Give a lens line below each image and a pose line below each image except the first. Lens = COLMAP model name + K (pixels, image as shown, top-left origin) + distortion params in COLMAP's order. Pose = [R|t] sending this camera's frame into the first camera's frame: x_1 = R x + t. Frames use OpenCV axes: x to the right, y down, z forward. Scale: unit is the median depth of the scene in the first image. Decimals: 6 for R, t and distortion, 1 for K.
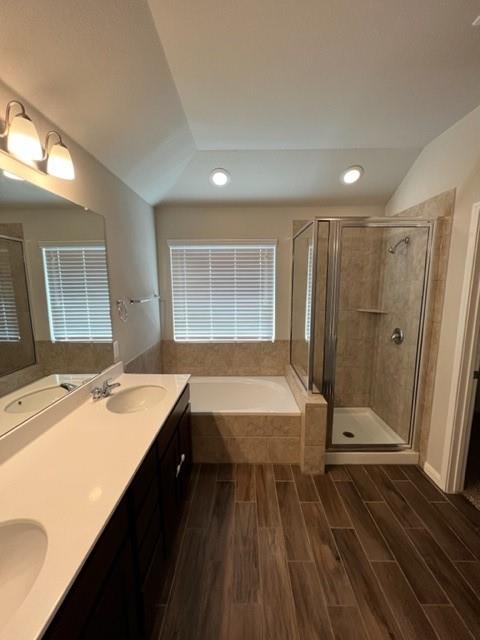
lens RADIAL K [[257.6, 0, 240.5], [0, 257.6, 320.2], [0, 0, 1]] dist [0.000652, 0.000250]
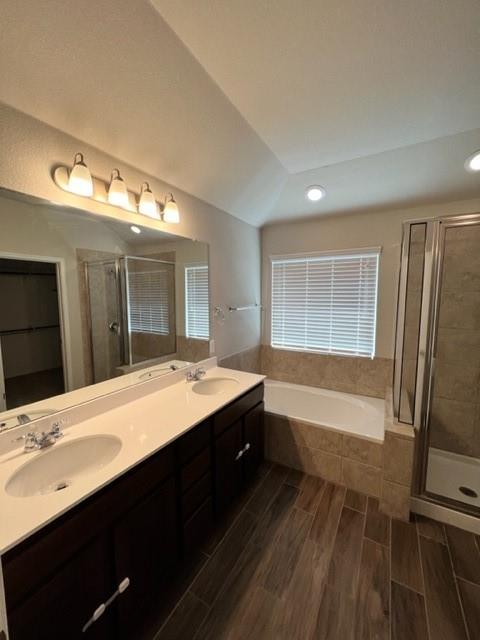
lens RADIAL K [[255.2, 0, 237.7], [0, 255.2, 319.7], [0, 0, 1]] dist [-0.003428, 0.001063]
pose [[0.866660, 0.053175, -0.496057, 0.209777], [-0.073918, 0.997016, -0.022266, 0.002213], [0.493393, 0.055964, 0.868004, -0.025054]]
